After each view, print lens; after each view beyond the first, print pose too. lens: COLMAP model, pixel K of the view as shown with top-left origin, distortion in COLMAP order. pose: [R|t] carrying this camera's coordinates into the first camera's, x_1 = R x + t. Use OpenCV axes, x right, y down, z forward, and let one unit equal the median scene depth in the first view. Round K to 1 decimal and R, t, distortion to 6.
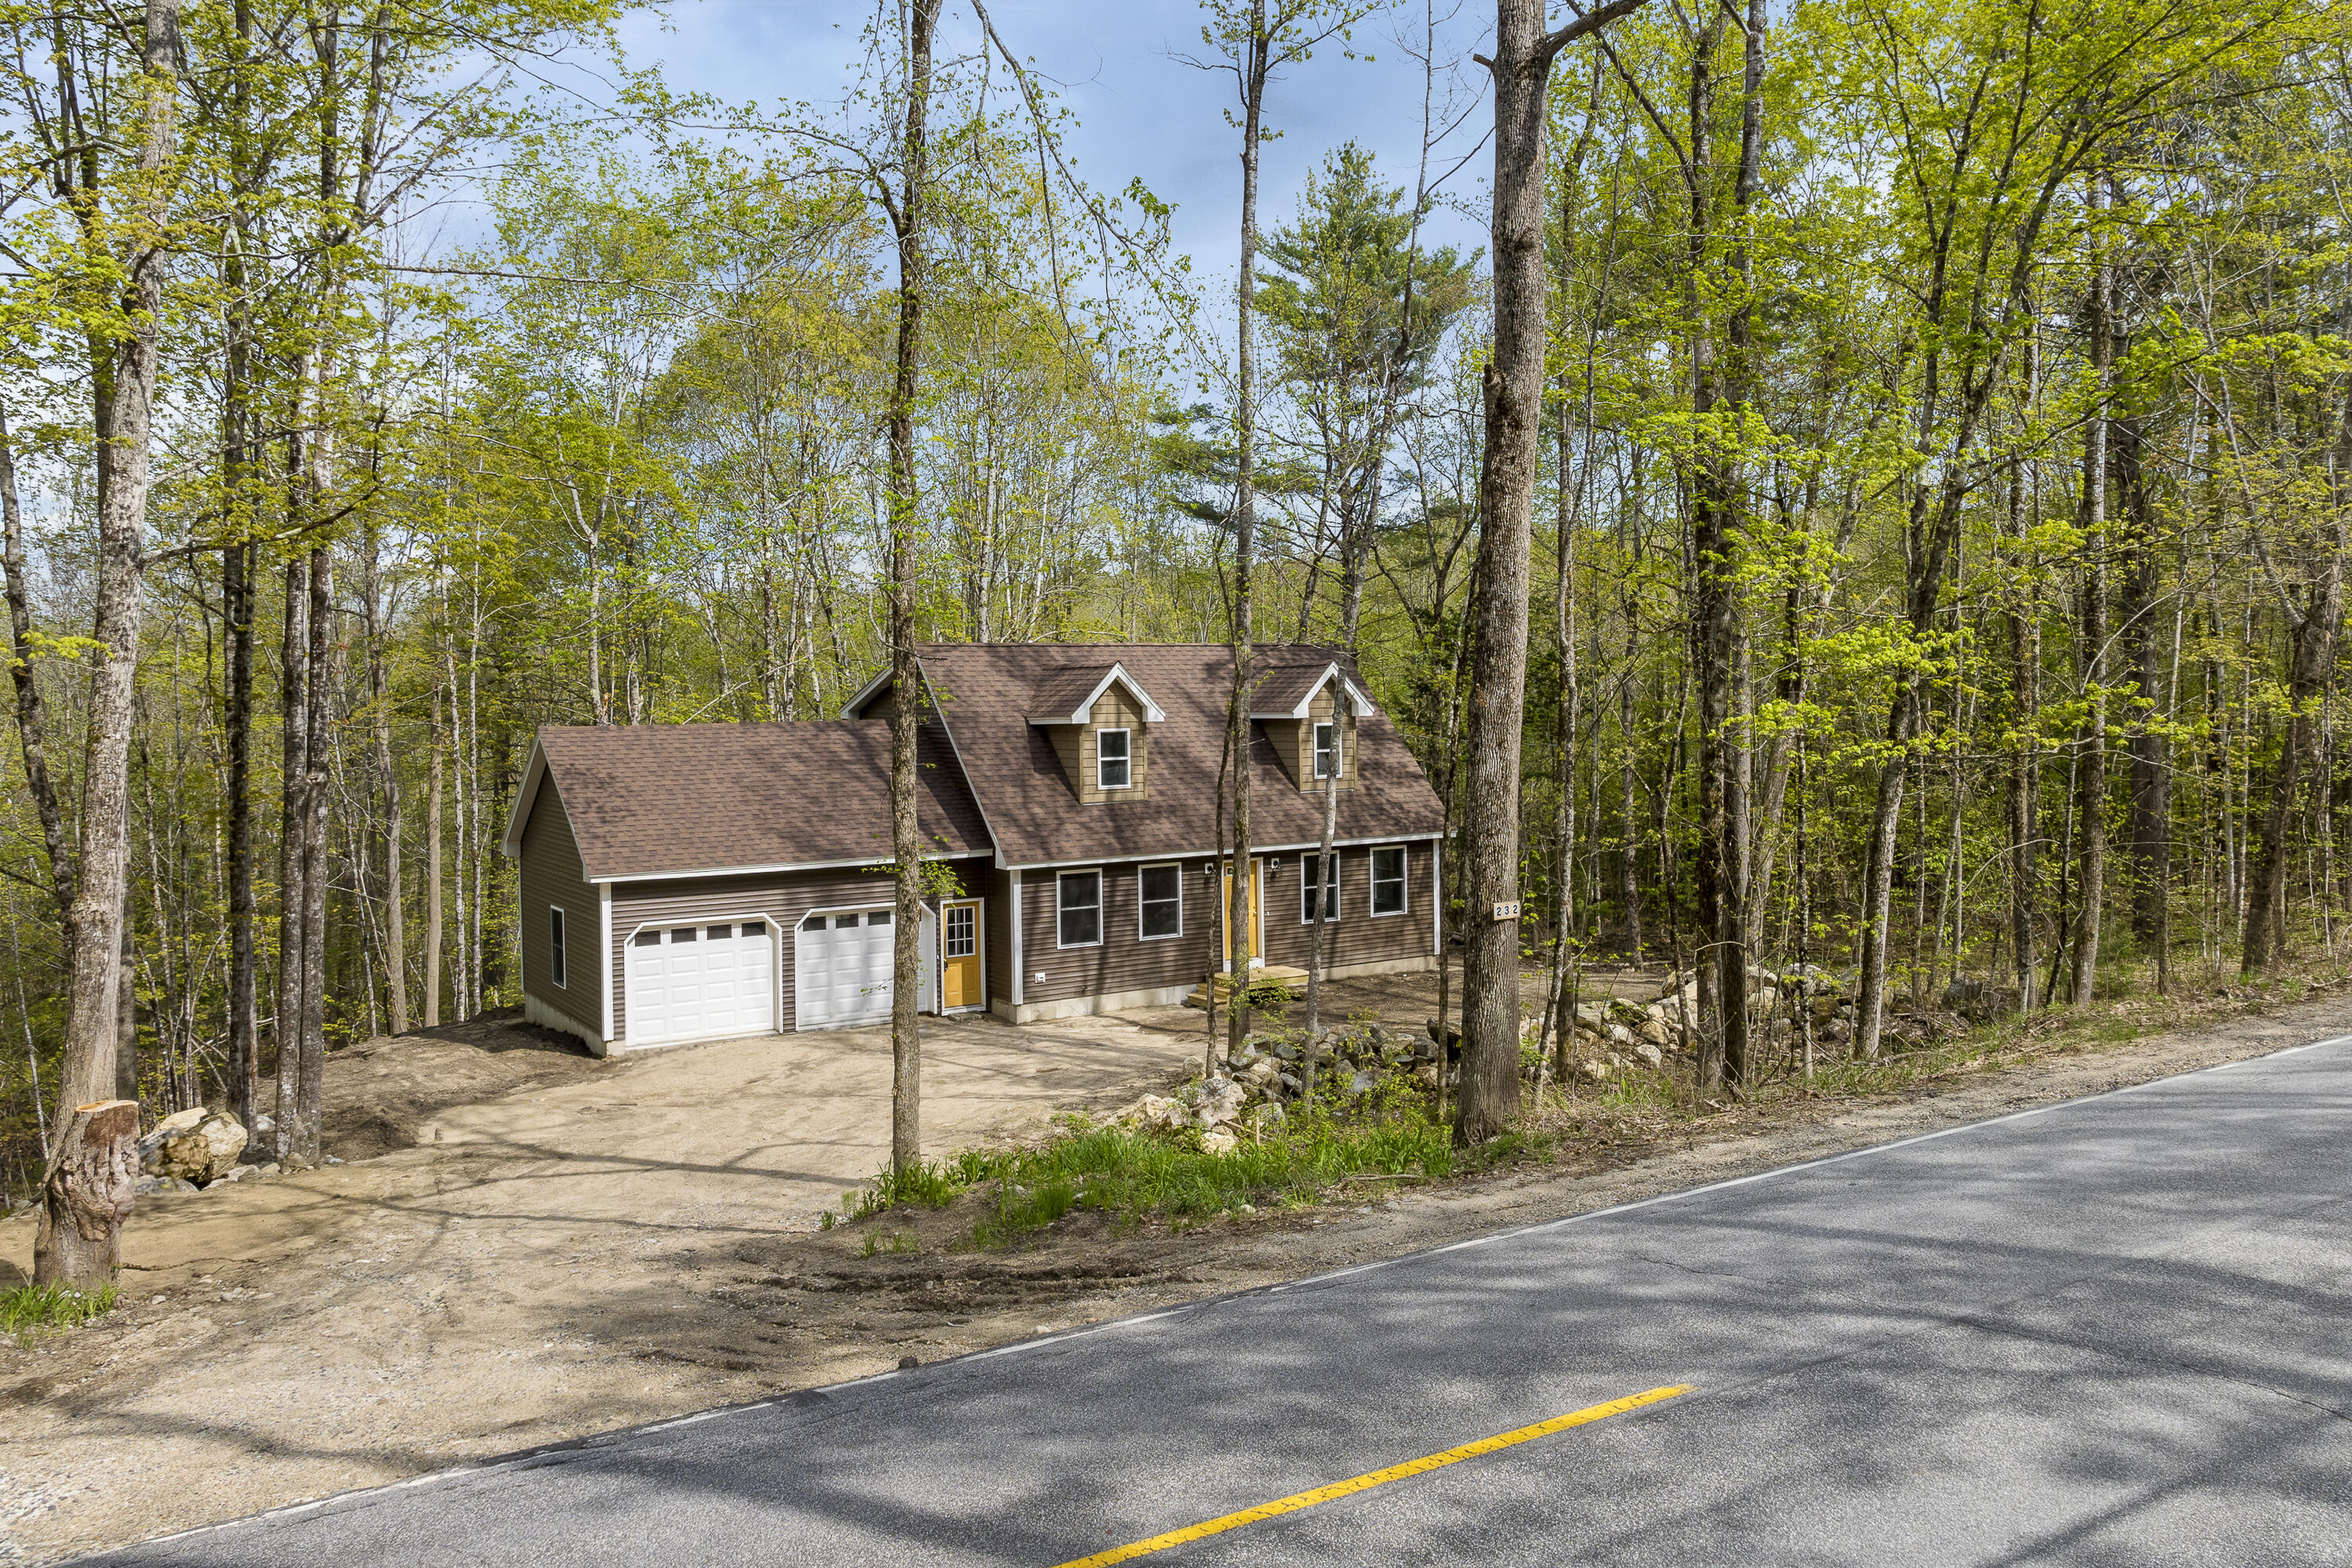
lens RADIAL K [[1604.8, 0, 1176.8], [0, 1604.8, 703.0], [0, 0, 1]] dist [-0.004187, -0.001434]
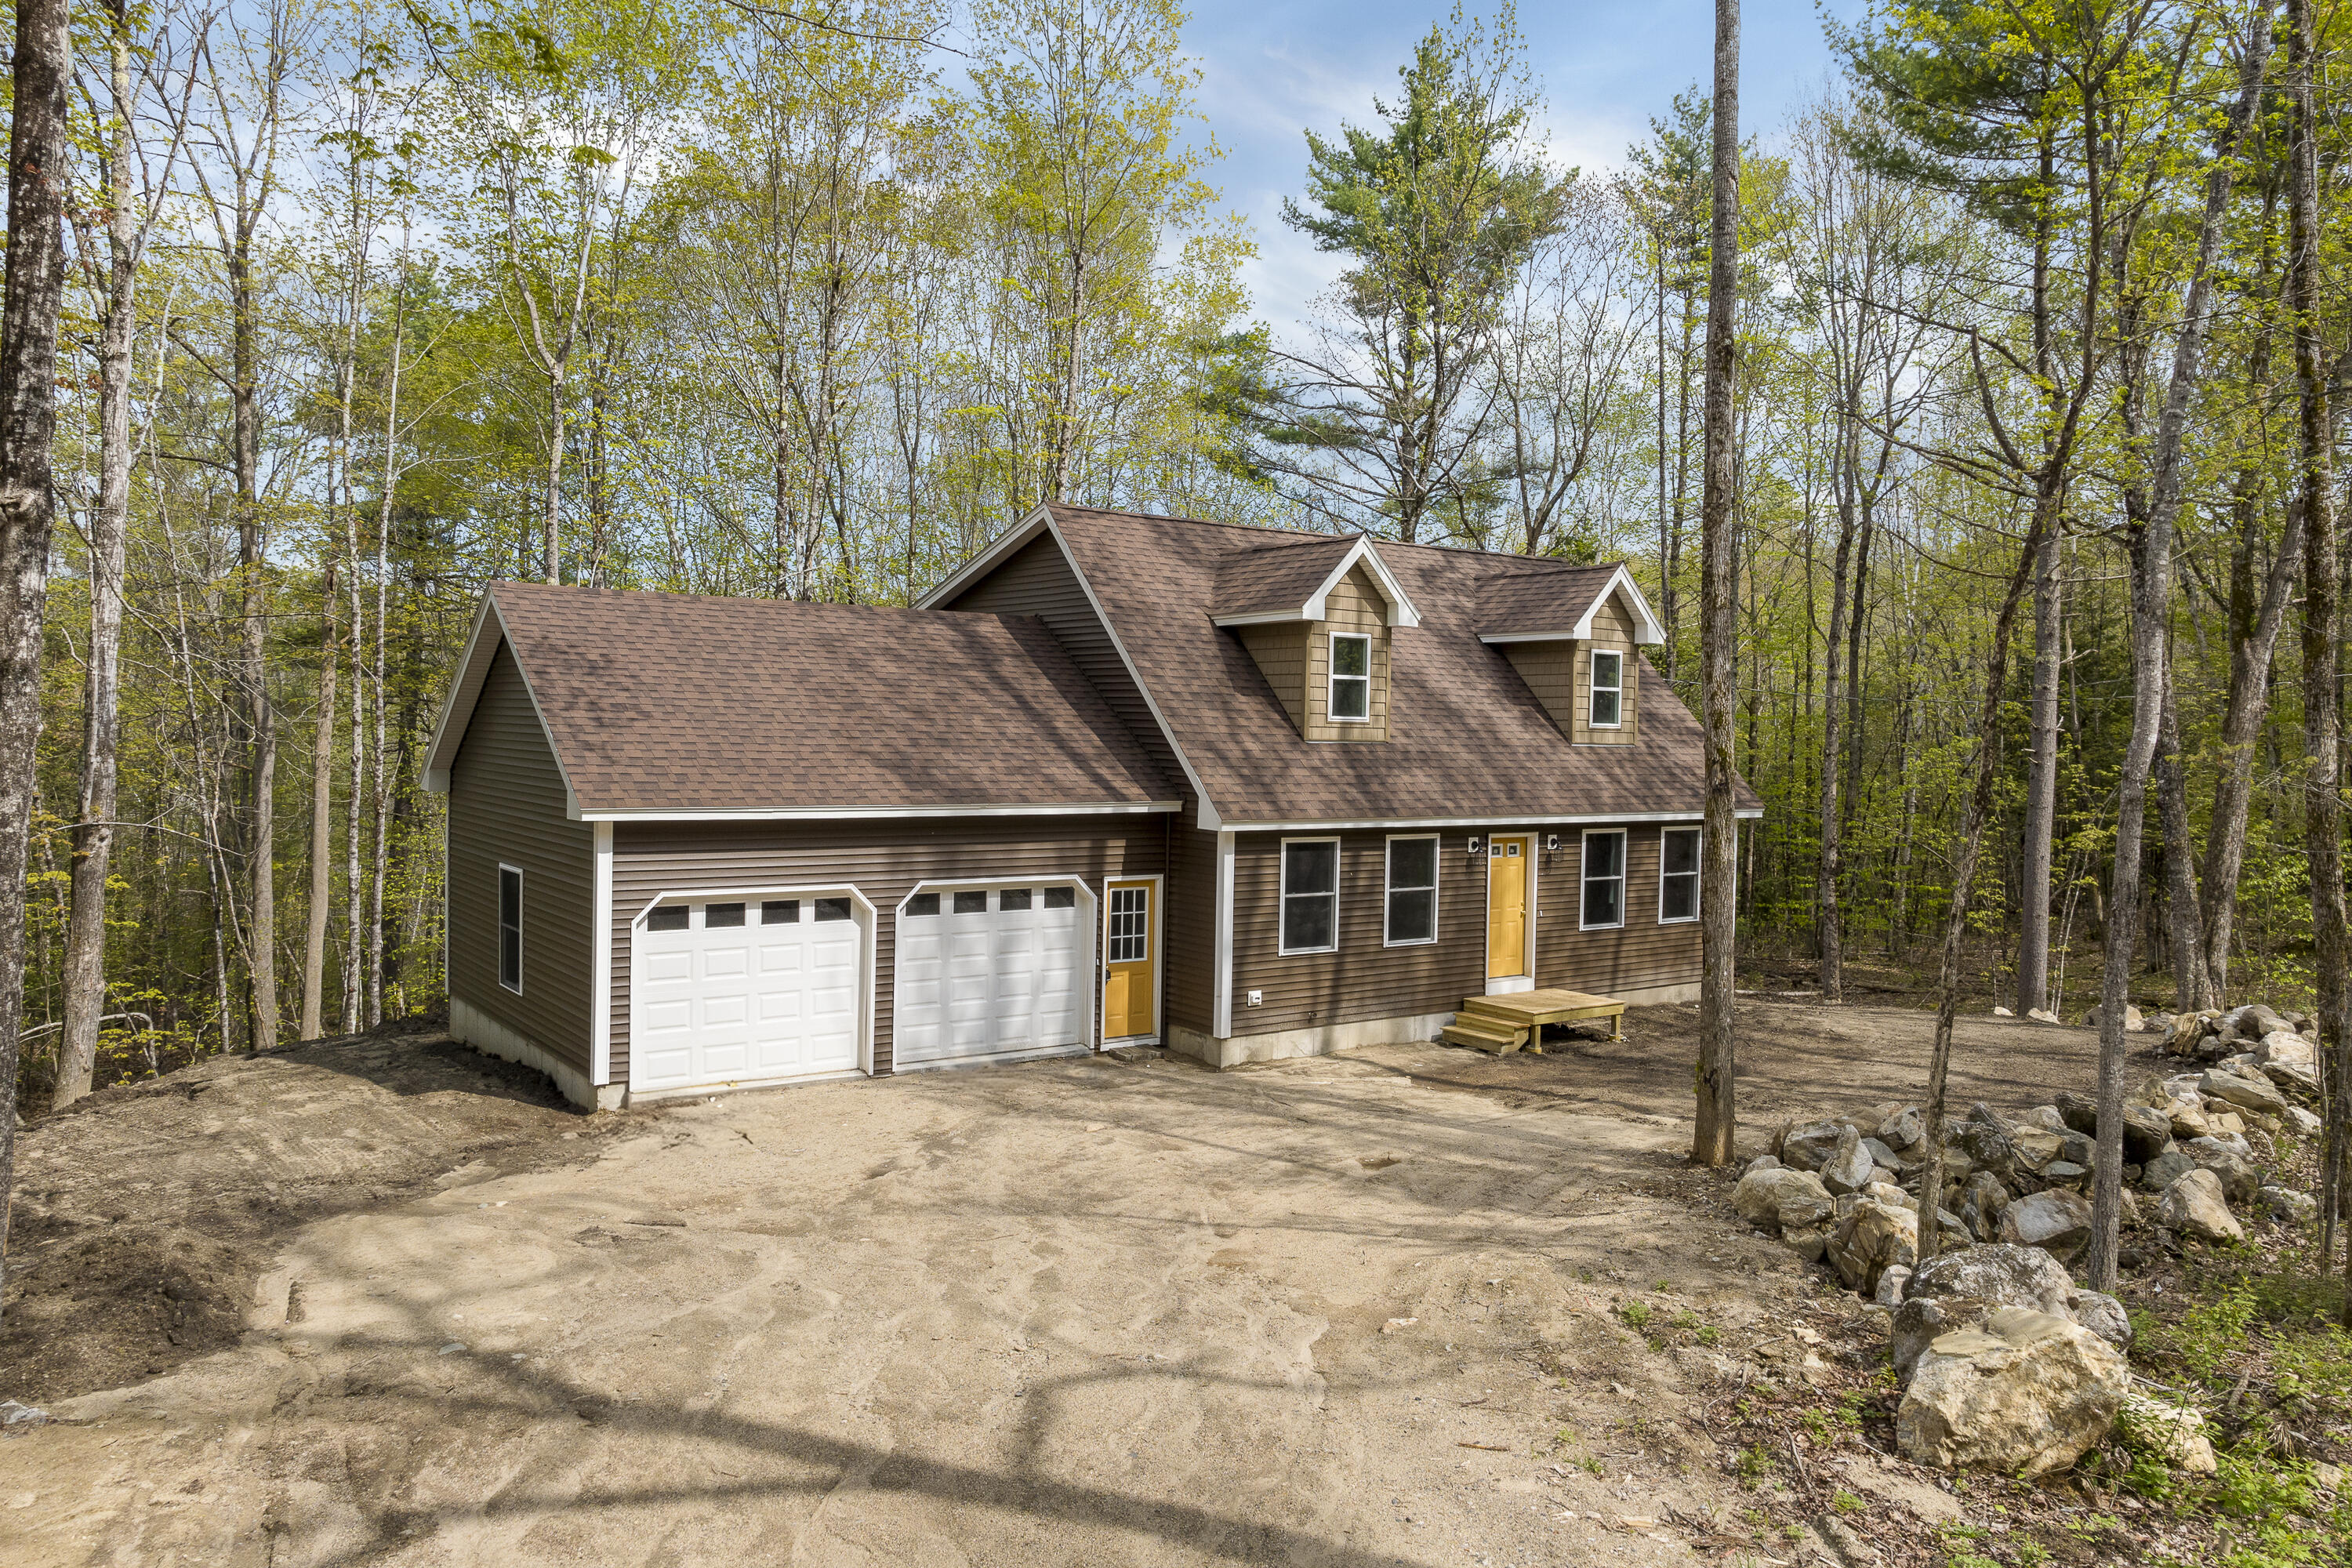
lens RADIAL K [[1568.4, 0, 1156.0], [0, 1568.4, 745.6], [0, 0, 1]] dist [-0.003938, -0.000564]
pose [[0.998064, 0.036776, 0.050156, -0.160285], [-0.037640, 0.999157, 0.016387, 0.058404], [-0.049511, -0.018243, 0.998607, 0.358976]]
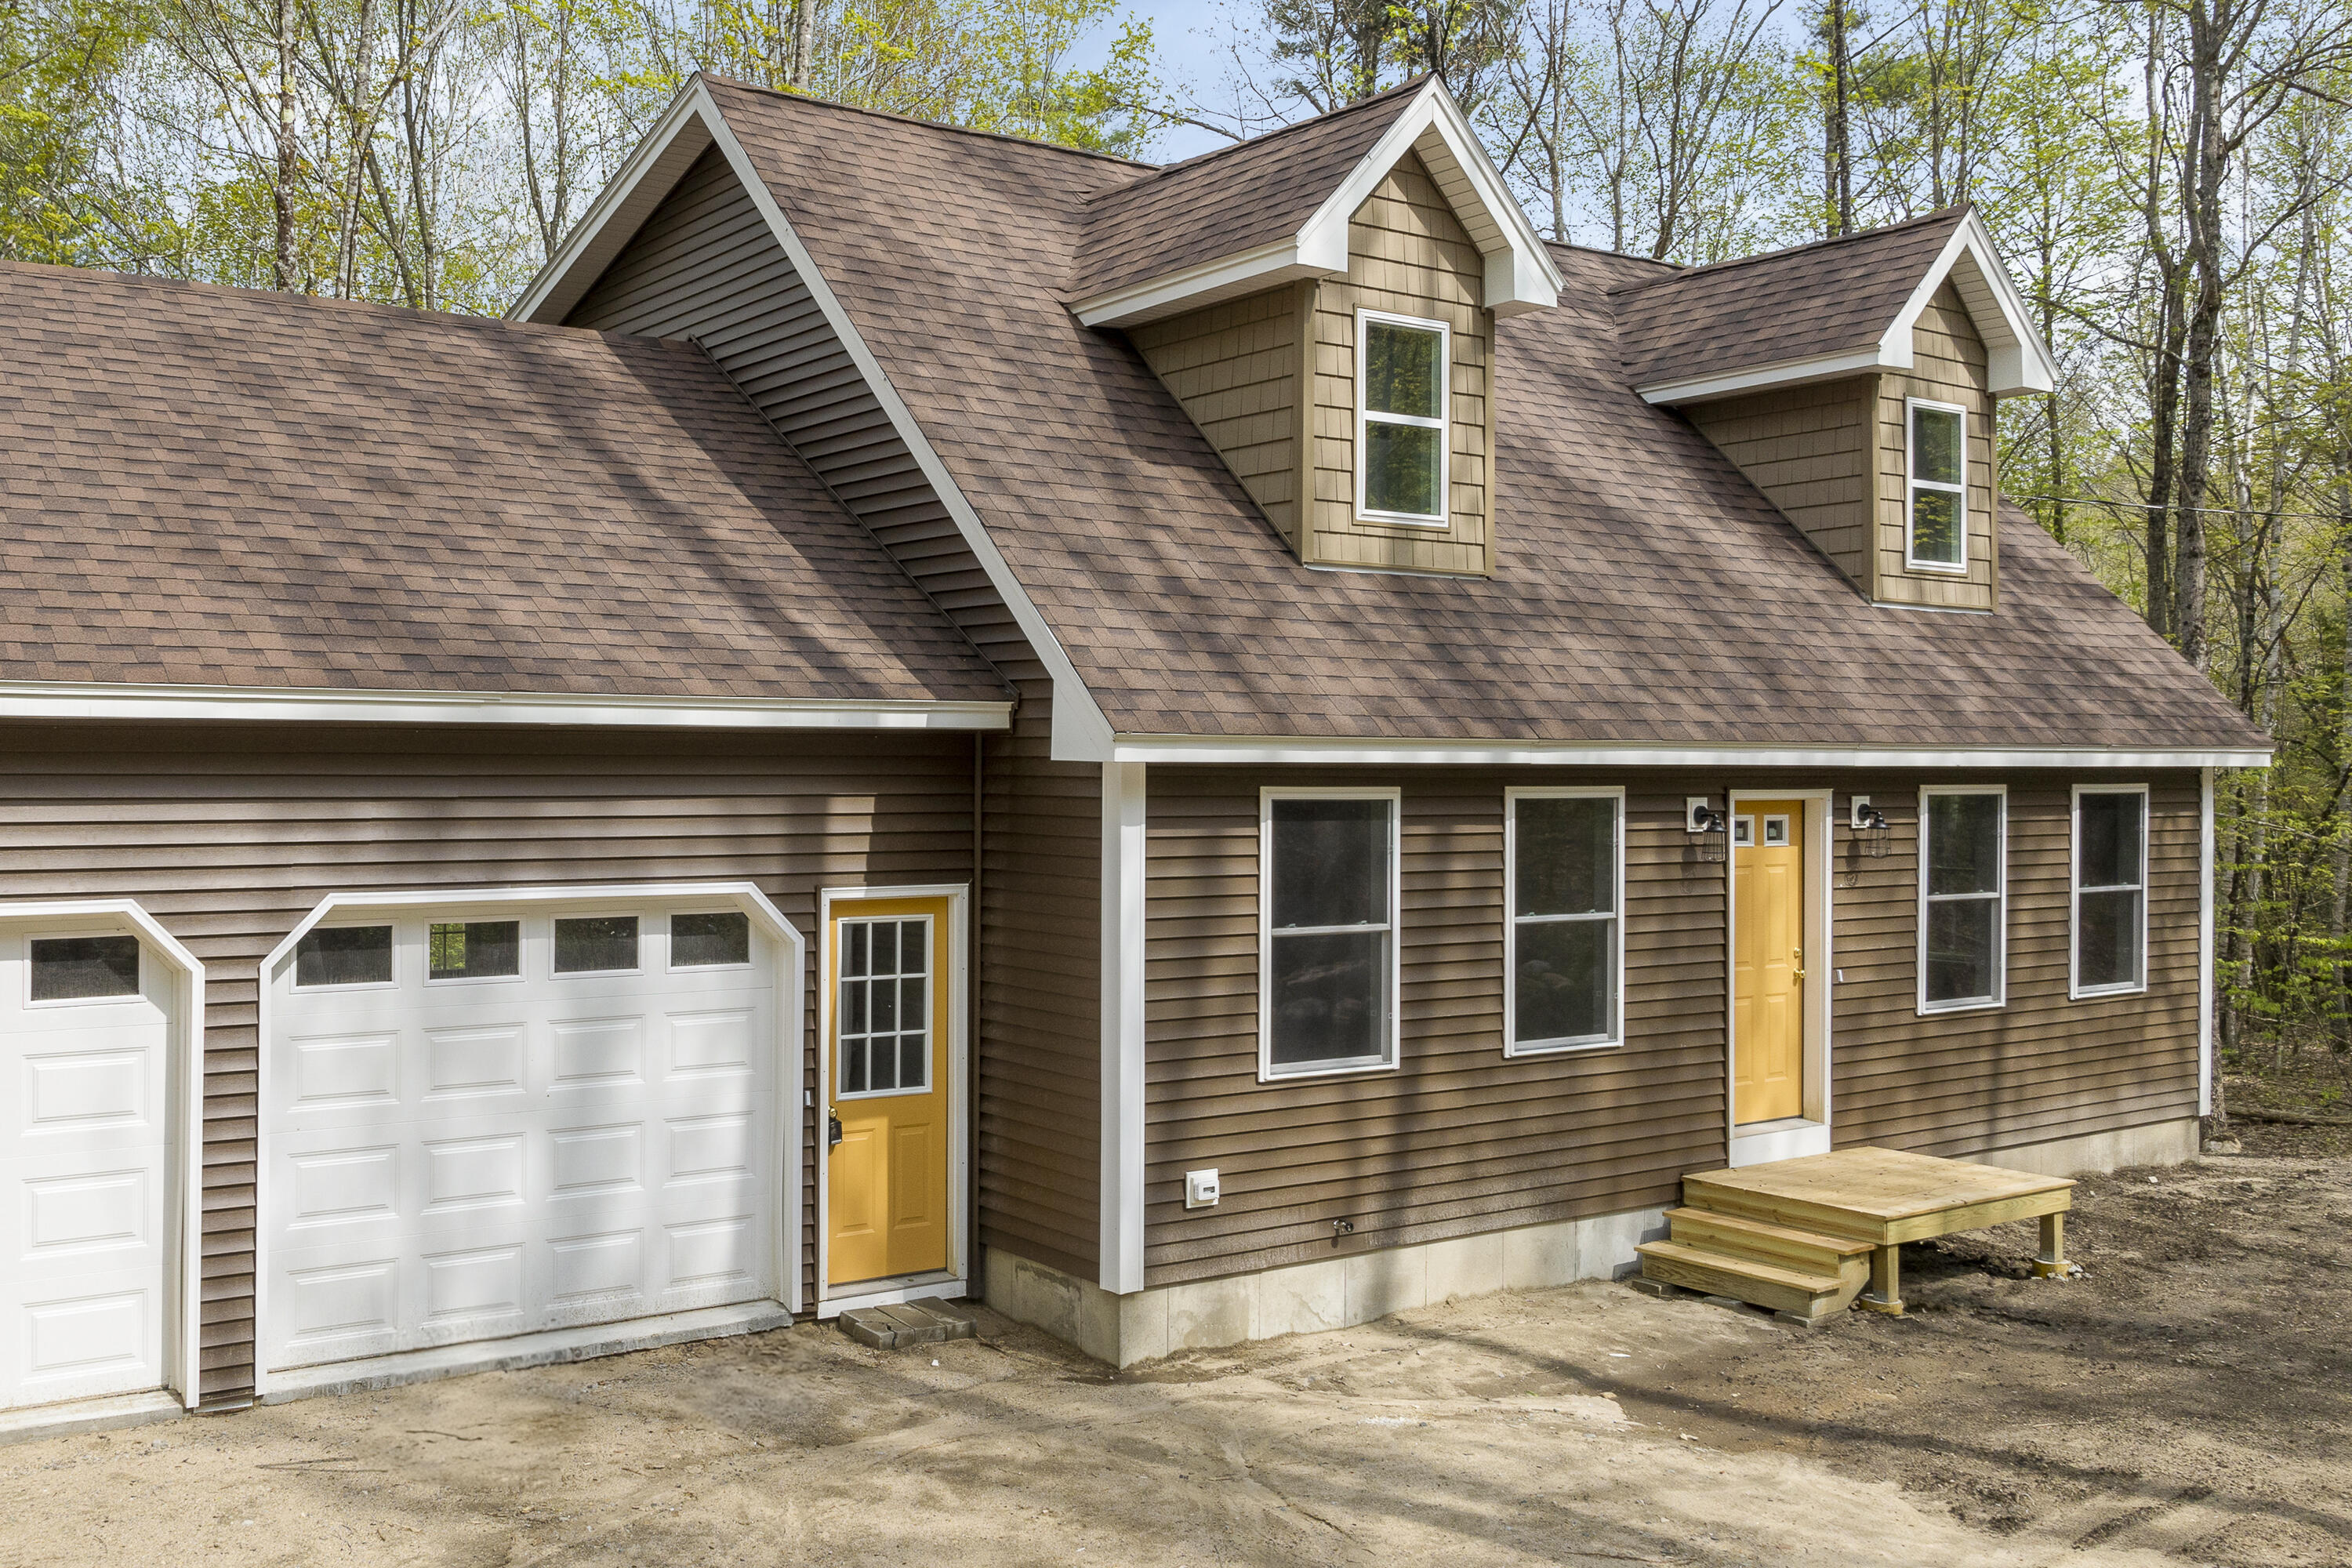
lens RADIAL K [[2098.3, 0, 814.2], [0, 2098.3, 733.1], [0, 0, 1]] dist [-0.008843, -0.018180]
pose [[0.999334, 0.021557, -0.029456, -0.138818], [-0.021595, 0.999766, -0.000970, 0.098016], [0.029428, 0.001605, 0.999566, 0.651075]]
